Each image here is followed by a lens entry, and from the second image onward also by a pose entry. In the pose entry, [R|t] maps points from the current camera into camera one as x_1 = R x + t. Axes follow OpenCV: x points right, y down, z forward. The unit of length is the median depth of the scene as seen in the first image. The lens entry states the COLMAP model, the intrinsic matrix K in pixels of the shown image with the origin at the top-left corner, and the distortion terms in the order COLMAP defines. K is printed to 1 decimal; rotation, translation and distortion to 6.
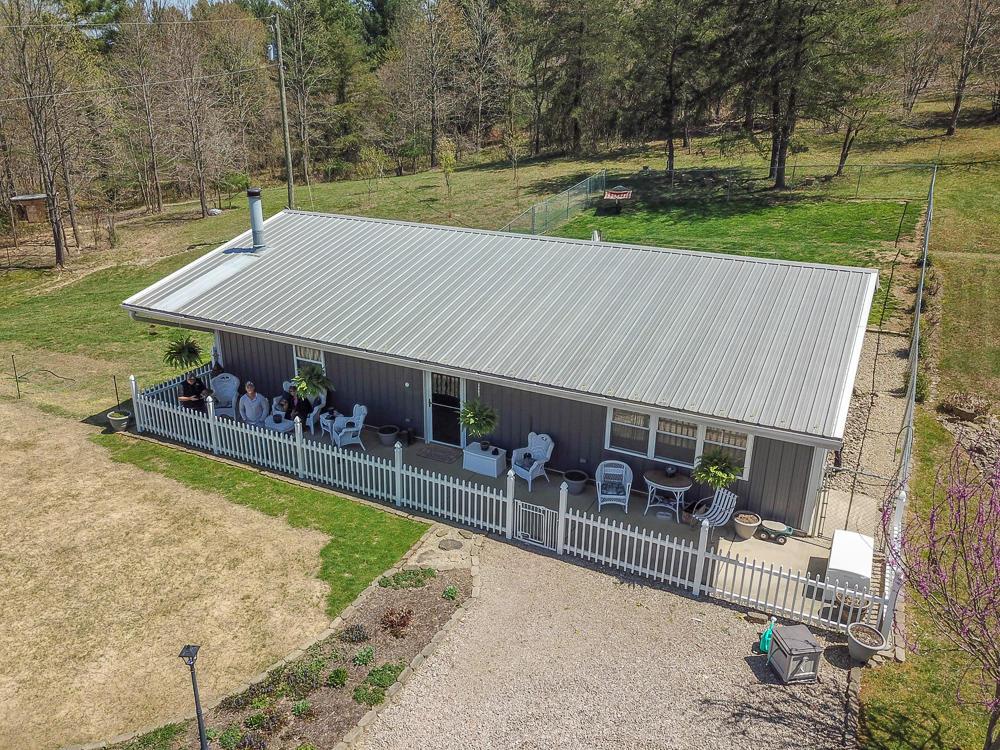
lens RADIAL K [[767.3, 0, 503.5], [0, 767.3, 374.4], [0, 0, 1]] dist [0.010775, 0.014261]
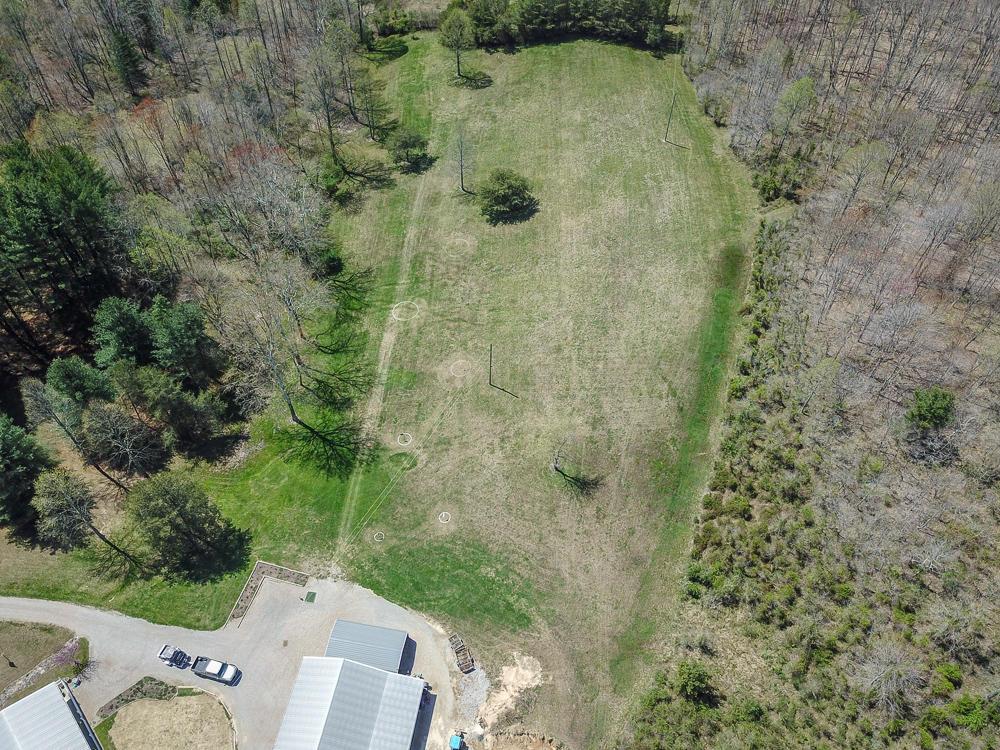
lens RADIAL K [[767.3, 0, 503.5], [0, 767.3, 374.4], [0, 0, 1]] dist [0.010775, 0.014261]
pose [[-0.928365, -0.320251, 0.188623, -1.220795], [0.083591, 0.314589, 0.945540, -2.256923], [-0.362149, 0.893573, -0.265283, -0.397687]]
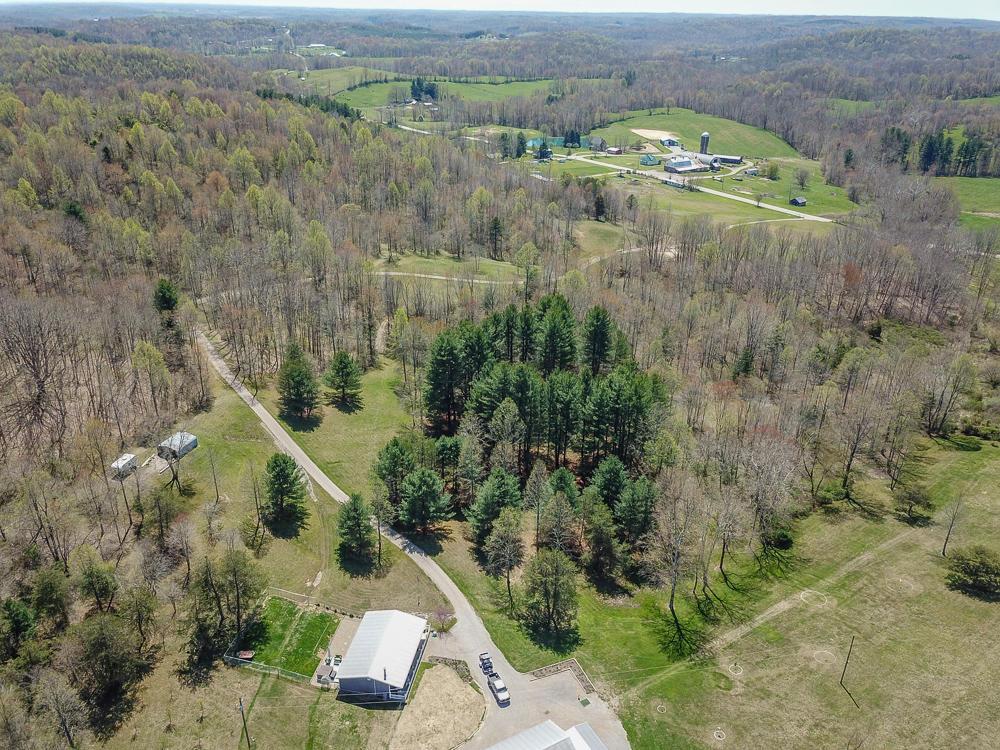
lens RADIAL K [[767.3, 0, 503.5], [0, 767.3, 374.4], [0, 0, 1]] dist [0.010775, 0.014261]
pose [[-0.288809, -0.428731, 0.856025, -2.326817], [0.313254, 0.802593, 0.507658, -2.372802], [-0.904688, 0.414769, -0.097494, -0.137488]]
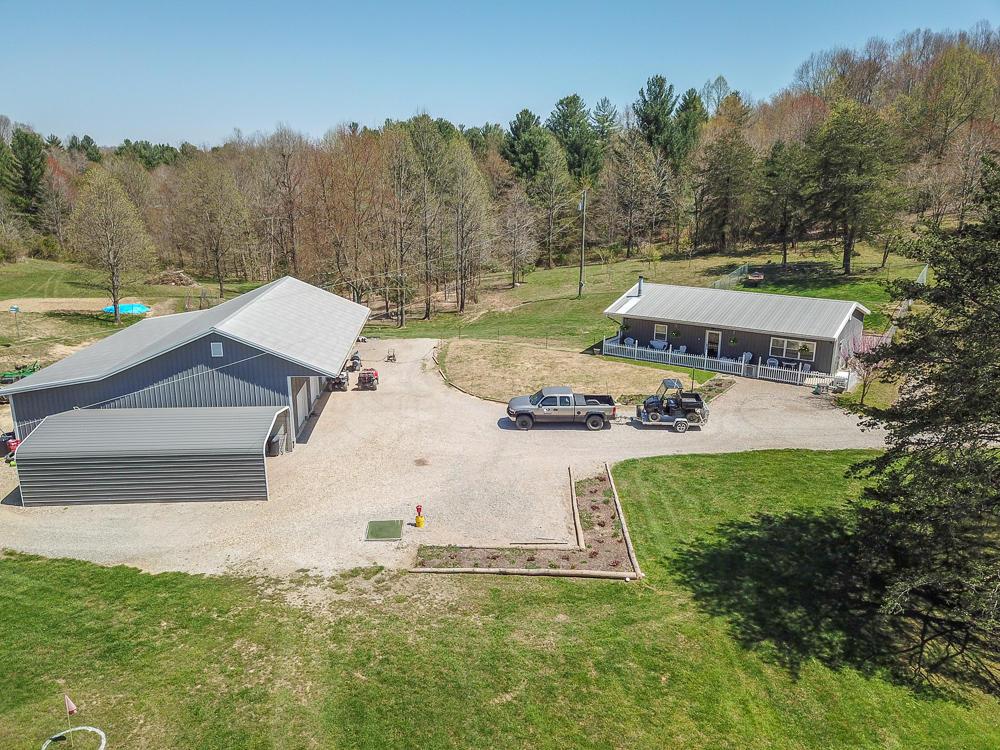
lens RADIAL K [[767.3, 0, 503.5], [0, 767.3, 374.4], [0, 0, 1]] dist [0.010775, 0.014261]
pose [[0.991686, 0.025879, -0.126051, -0.212096], [-0.038089, 0.994706, -0.095439, 0.197564], [0.122914, 0.099447, 0.987422, -0.869745]]
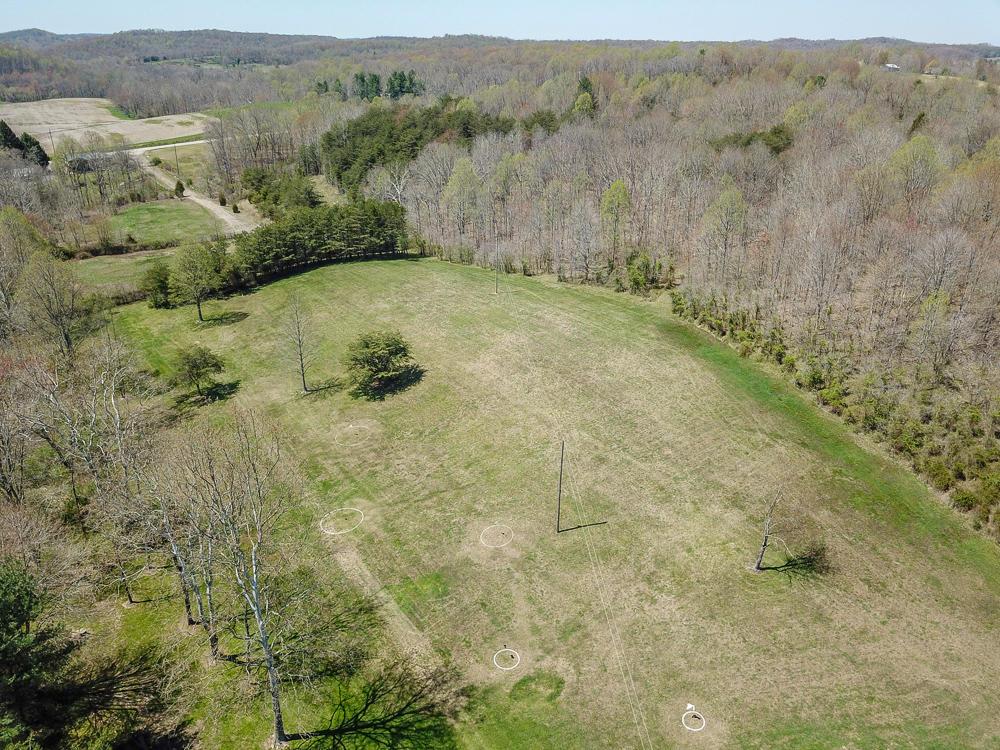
lens RADIAL K [[767.3, 0, 503.5], [0, 767.3, 374.4], [0, 0, 1]] dist [0.010775, 0.014261]
pose [[-0.969122, 0.062017, -0.238657, -0.067747], [-0.117939, 0.733391, 0.669499, -0.931788], [0.216549, 0.676973, -0.703430, -0.112630]]
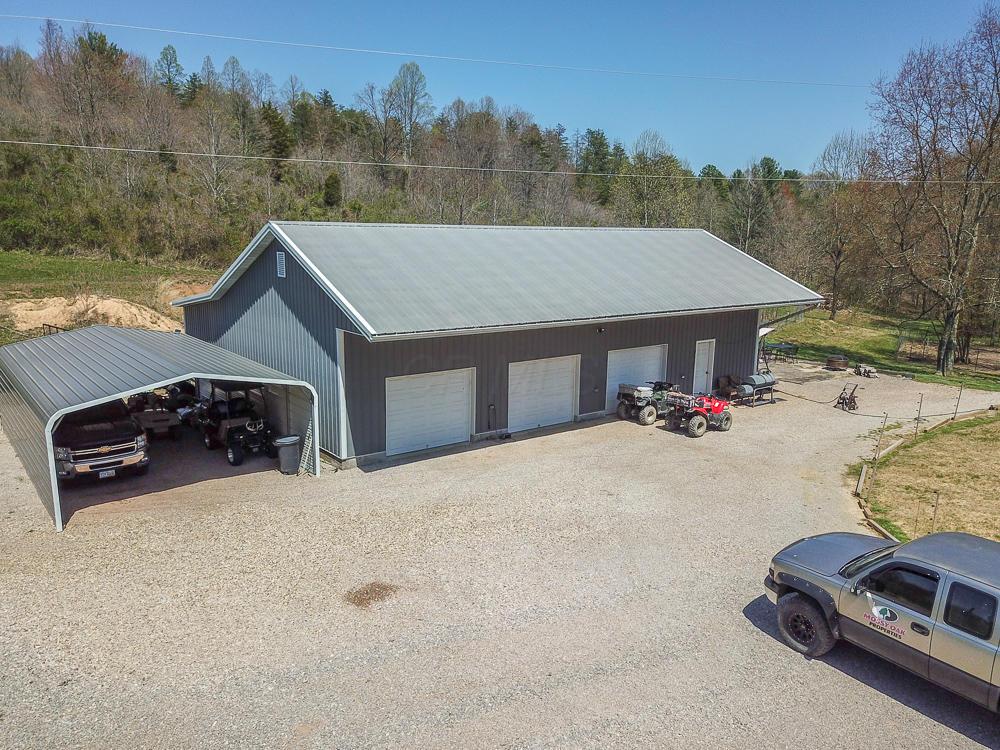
lens RADIAL K [[767.3, 0, 503.5], [0, 767.3, 374.4], [0, 0, 1]] dist [0.010775, 0.014261]
pose [[0.434172, 0.160813, -0.886360, -0.134994], [-0.324401, 0.945834, 0.012700, 0.116158], [0.840392, 0.282022, 0.462823, -0.155411]]
